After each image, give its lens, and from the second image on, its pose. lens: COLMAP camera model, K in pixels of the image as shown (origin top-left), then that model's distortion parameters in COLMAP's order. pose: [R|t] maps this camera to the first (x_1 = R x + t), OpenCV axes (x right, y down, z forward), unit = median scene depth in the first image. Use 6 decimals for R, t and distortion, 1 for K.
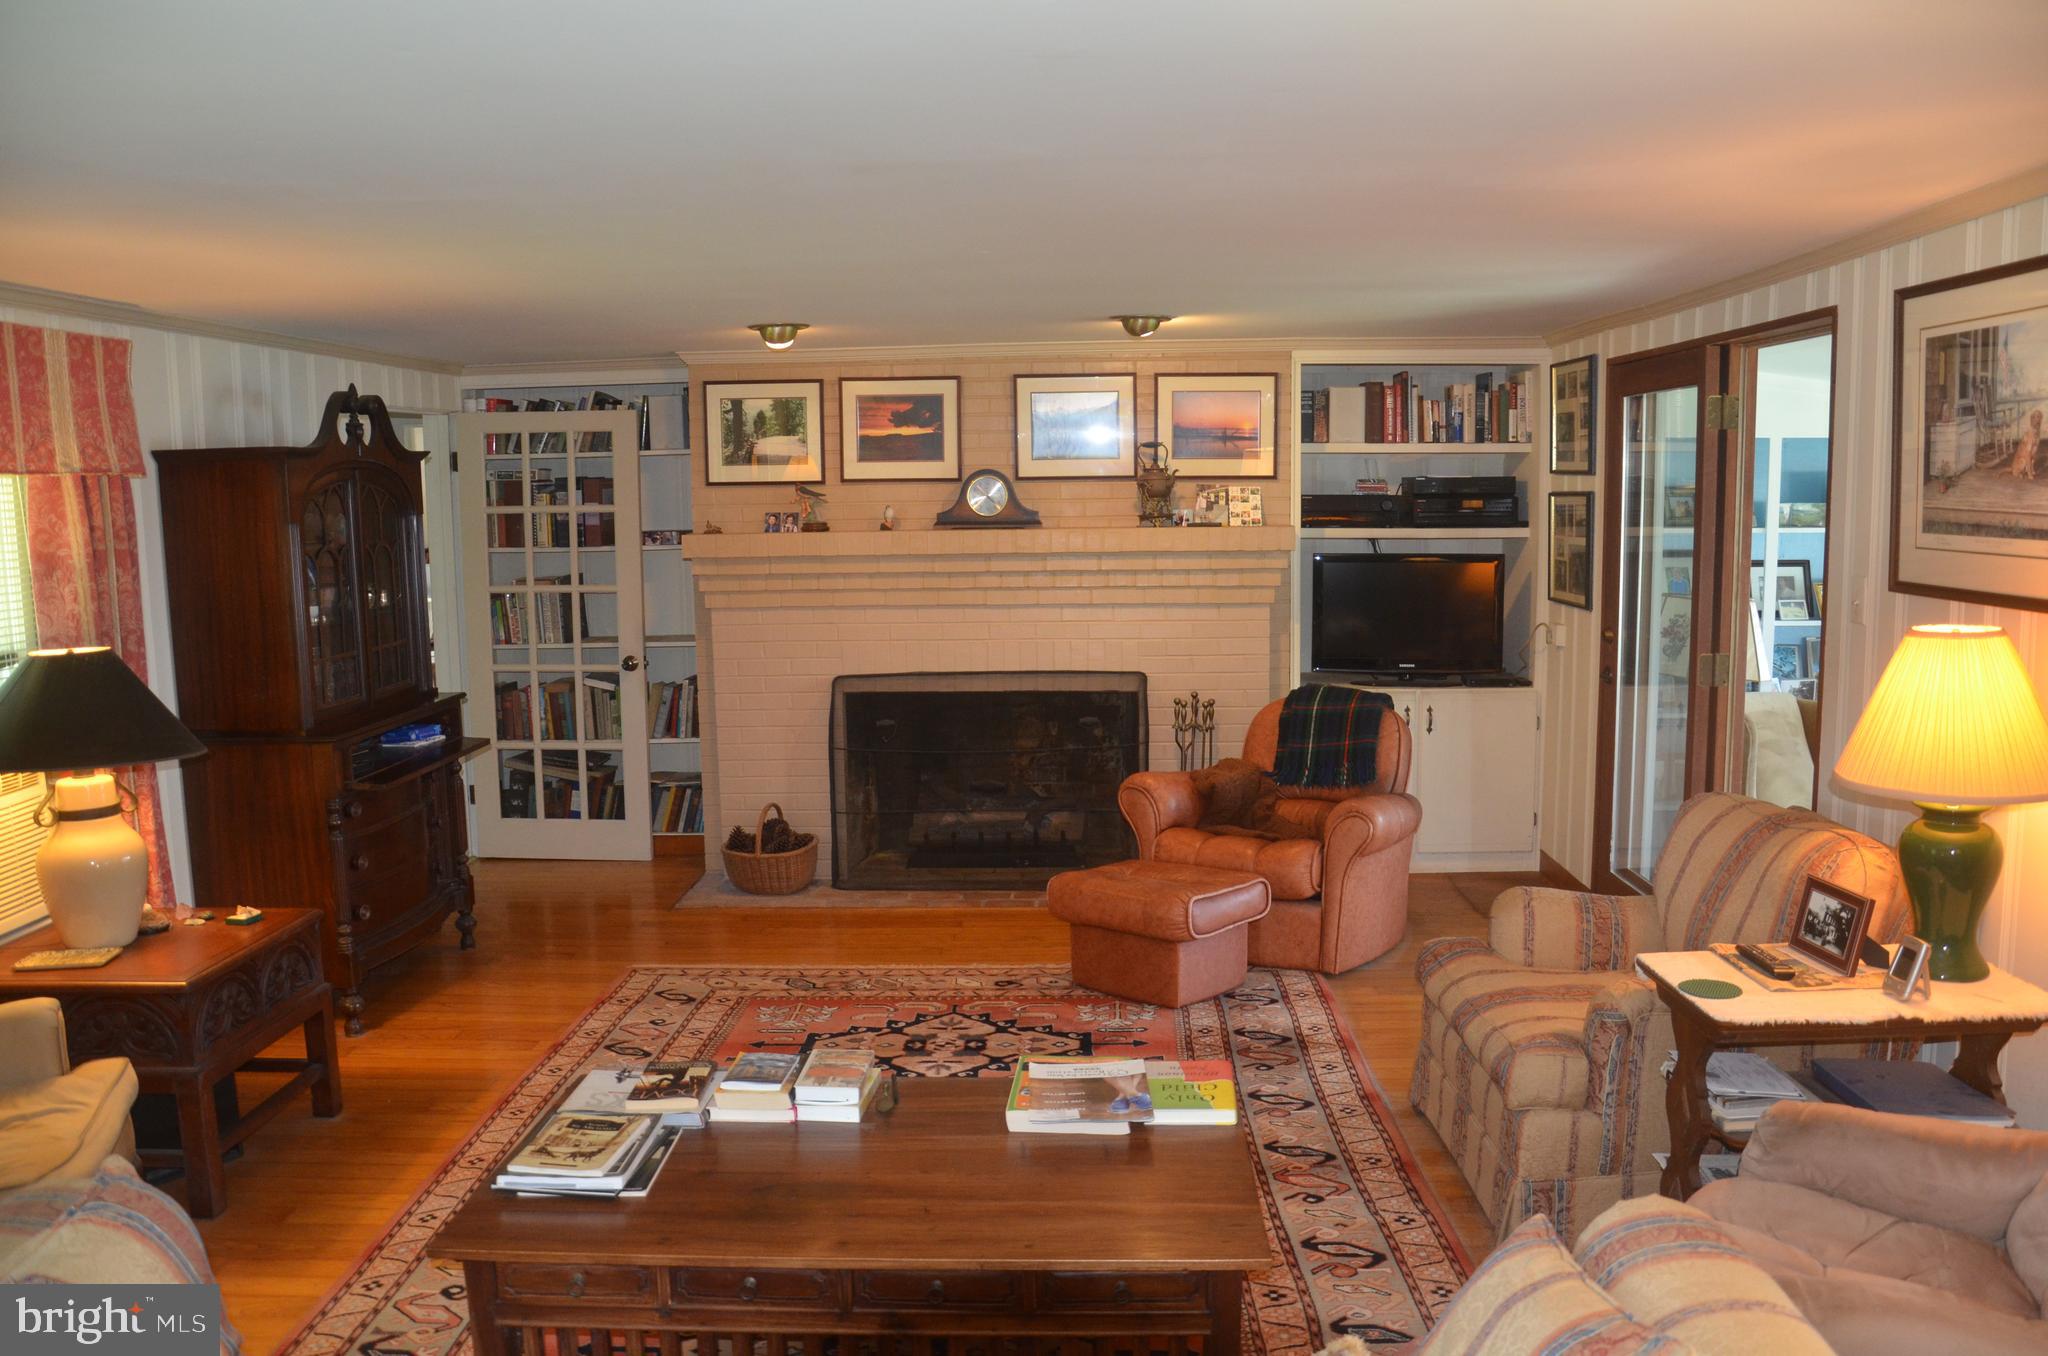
lens RADIAL K [[1588.4, 0, 1027.3], [0, 1588.4, 702.0], [0, 0, 1]] dist [-0.150713, 0.113746]
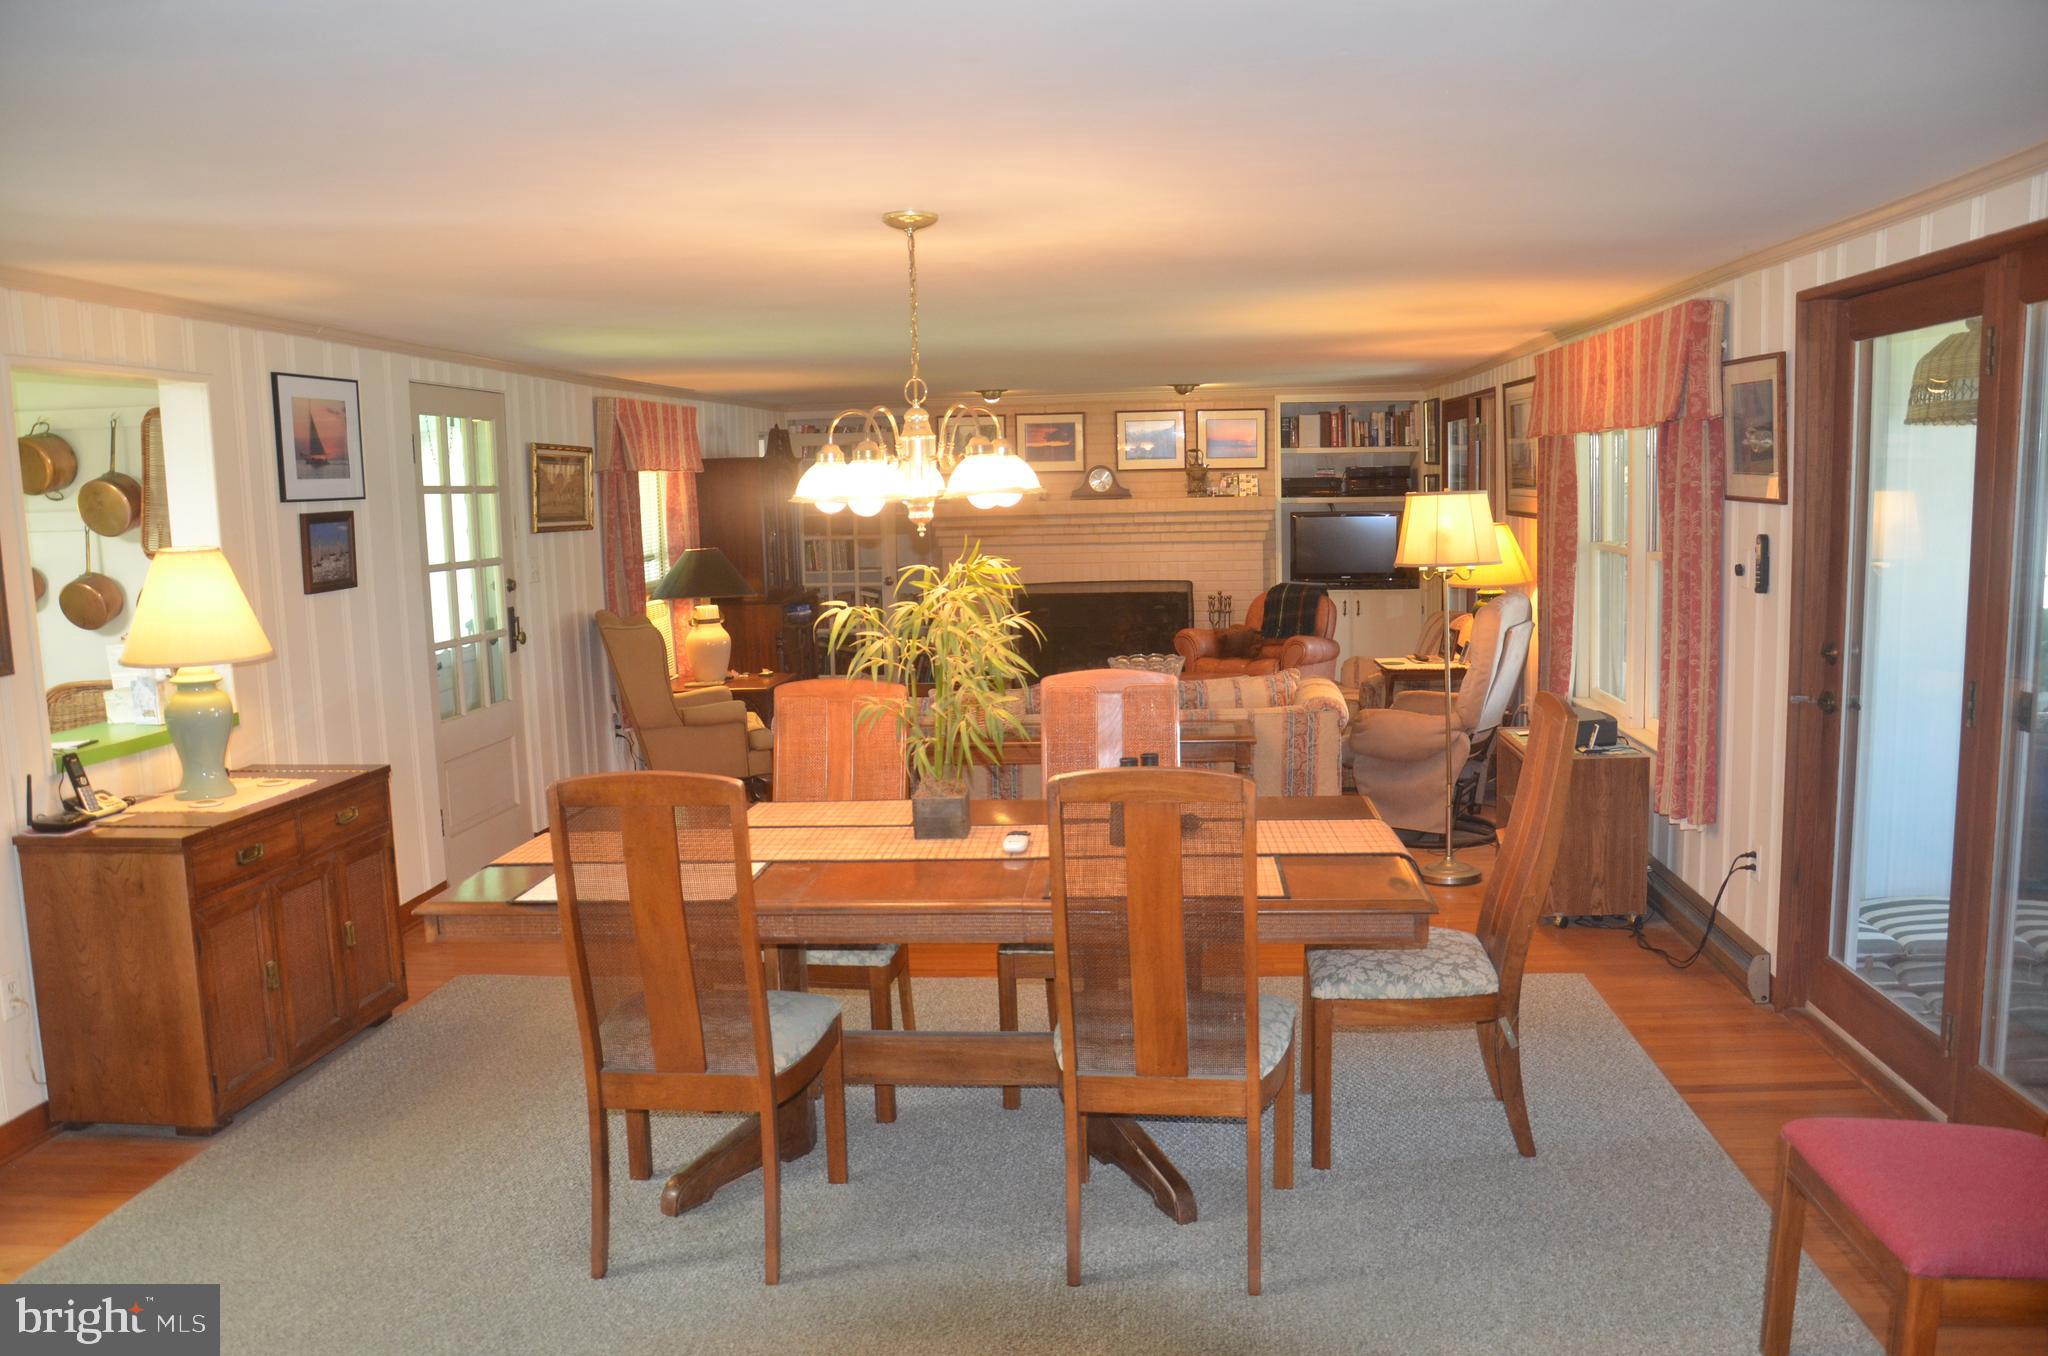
lens RADIAL K [[1588.4, 0, 1027.3], [0, 1588.4, 702.0], [0, 0, 1]] dist [-0.150713, 0.113746]
pose [[0.998587, -0.004289, -0.052977, -0.014407], [0.004605, 0.999972, 0.005826, 0.103413], [0.052950, -0.006062, 0.998579, -0.748820]]
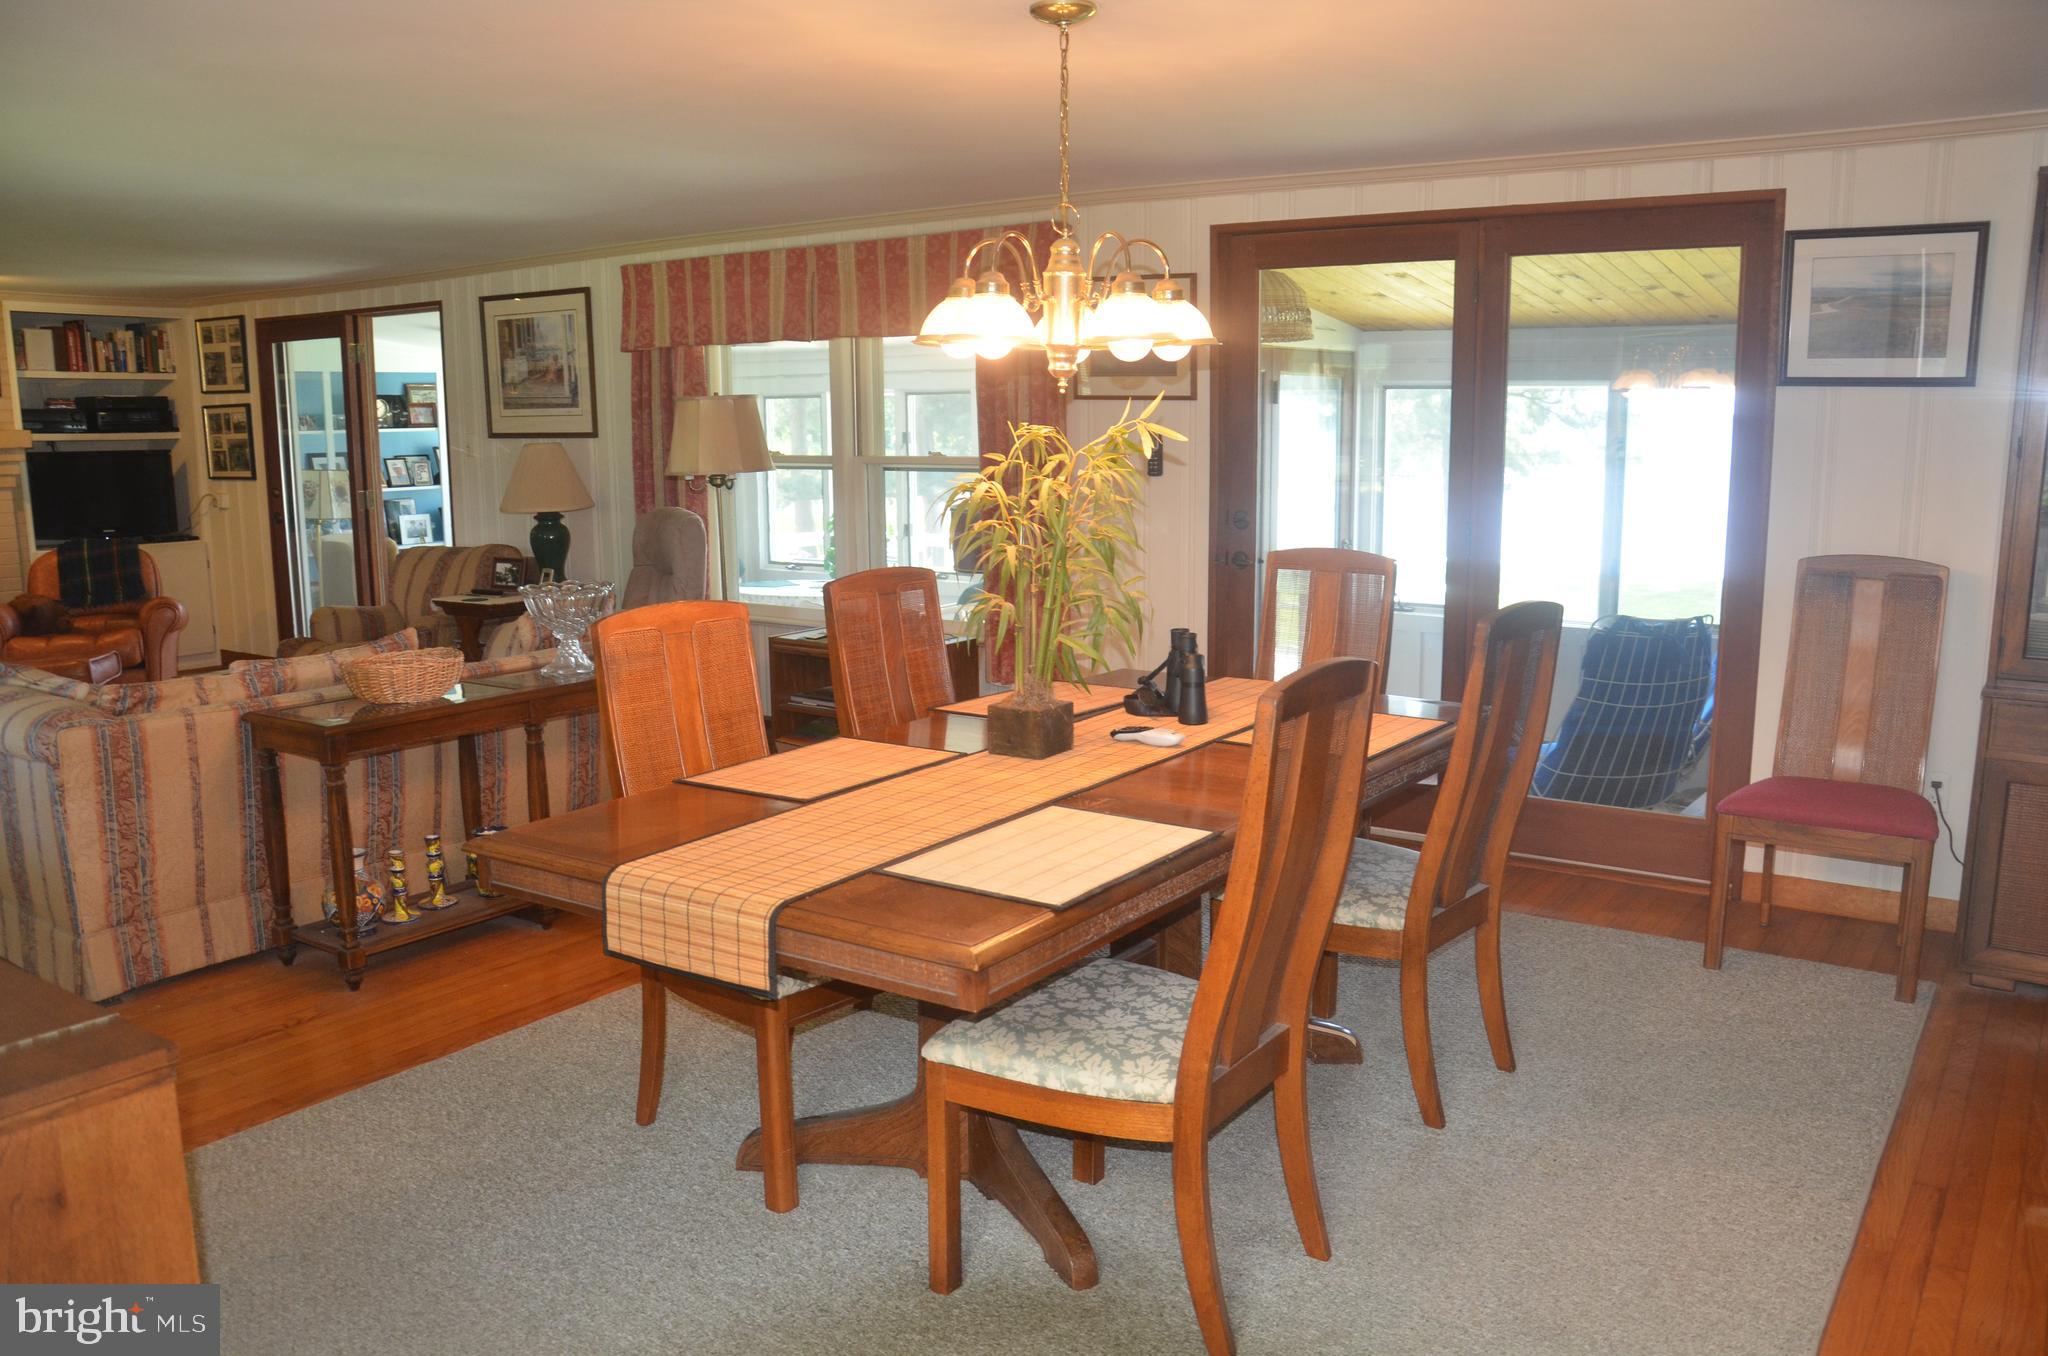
lens RADIAL K [[1588.4, 0, 1027.3], [0, 1588.4, 702.0], [0, 0, 1]] dist [-0.150713, 0.113746]
pose [[0.535123, -0.137081, 0.833578, -0.488403], [0.109369, 0.989684, 0.092542, 0.094344], [-0.837665, 0.041647, 0.544595, -0.433588]]
